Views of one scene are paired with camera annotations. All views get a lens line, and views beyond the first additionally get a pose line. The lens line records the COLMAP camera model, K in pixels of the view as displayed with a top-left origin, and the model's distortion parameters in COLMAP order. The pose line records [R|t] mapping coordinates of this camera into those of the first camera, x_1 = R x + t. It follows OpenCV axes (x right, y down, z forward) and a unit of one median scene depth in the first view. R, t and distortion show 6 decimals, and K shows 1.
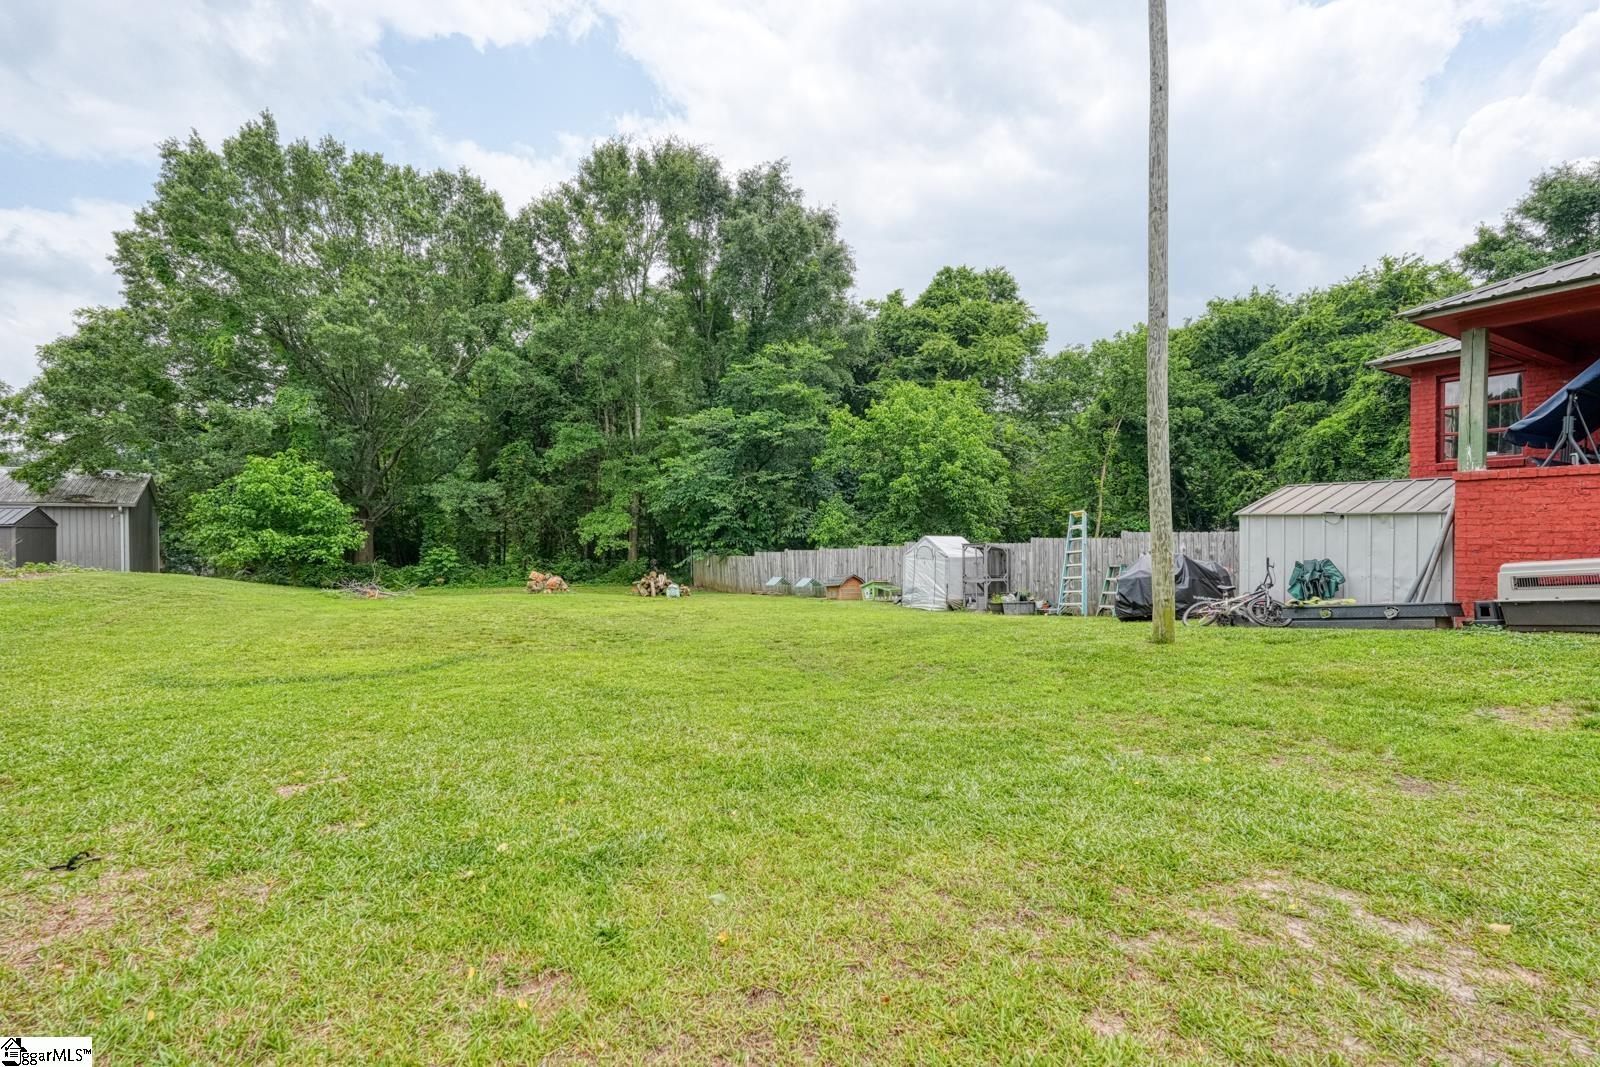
lens RADIAL K [[705.8, 0, 797.8], [0, 705.8, 545.4], [0, 0, 1]] dist [-0.001624, 0.003069]
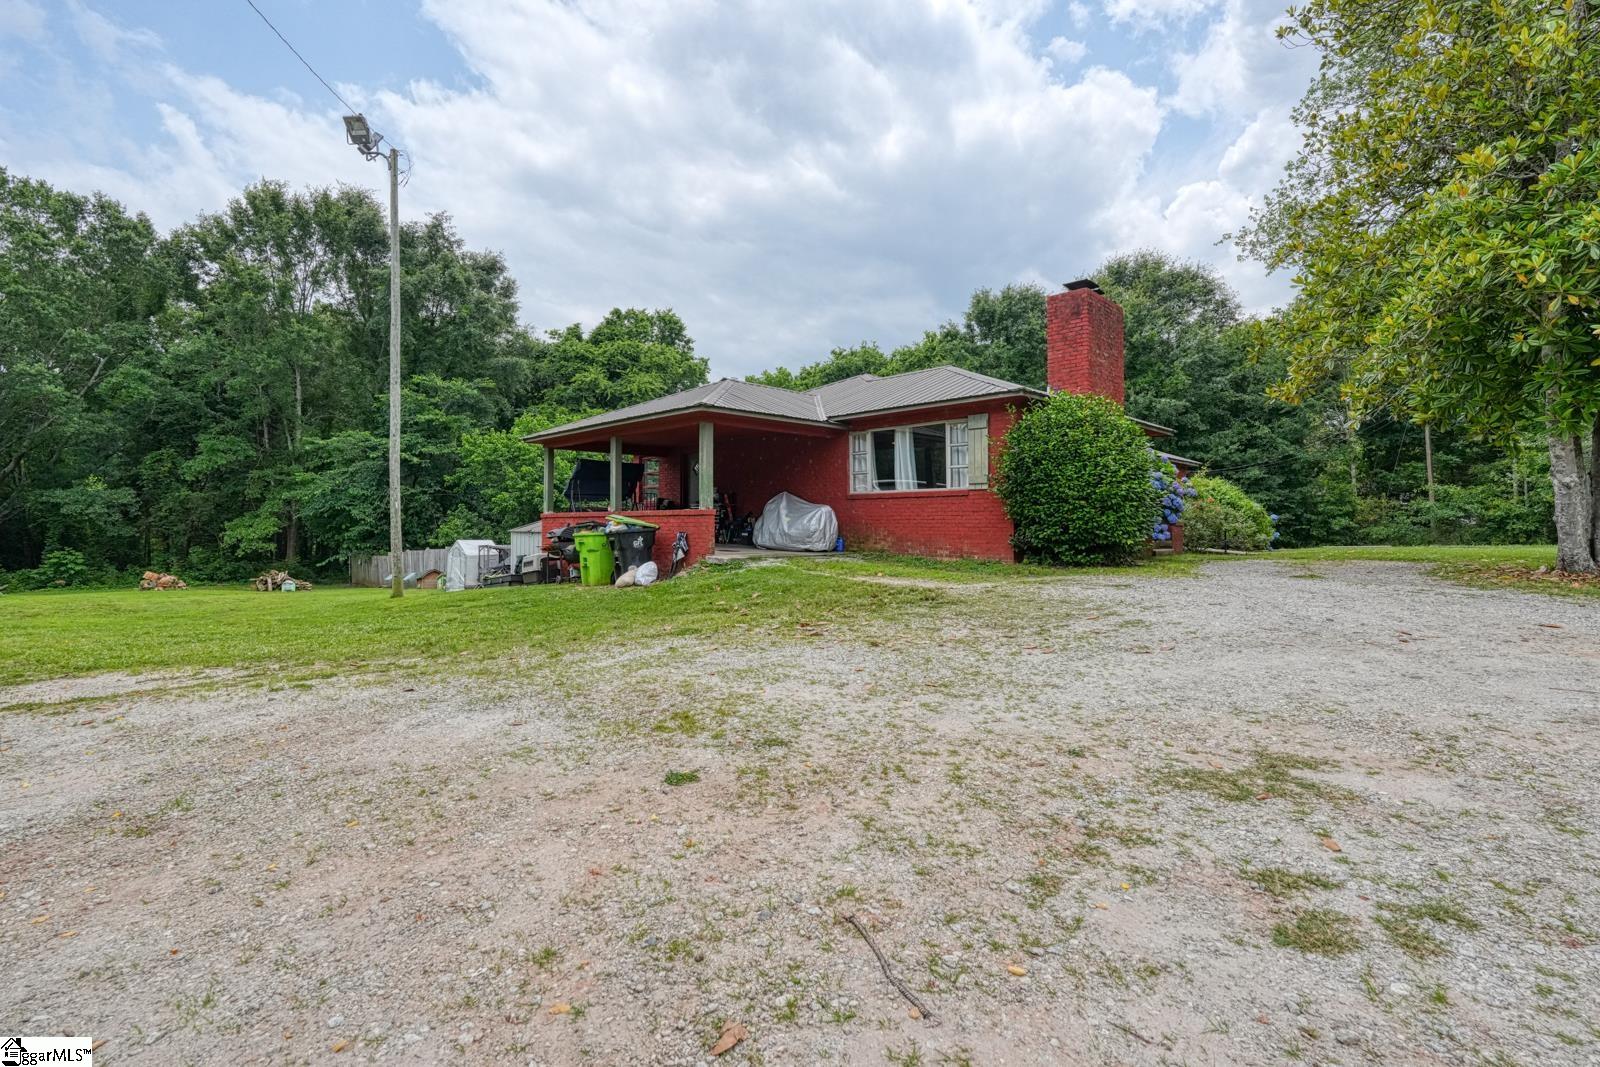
lens RADIAL K [[705.8, 0, 798.2], [0, 705.8, 521.6], [0, 0, 1]] dist [-0.001624, 0.003069]
pose [[0.966733, -0.000846, 0.255786, 0.253013], [0.008307, 0.999571, -0.028090, -0.002081], [-0.255652, 0.029281, 0.966325, -0.264712]]
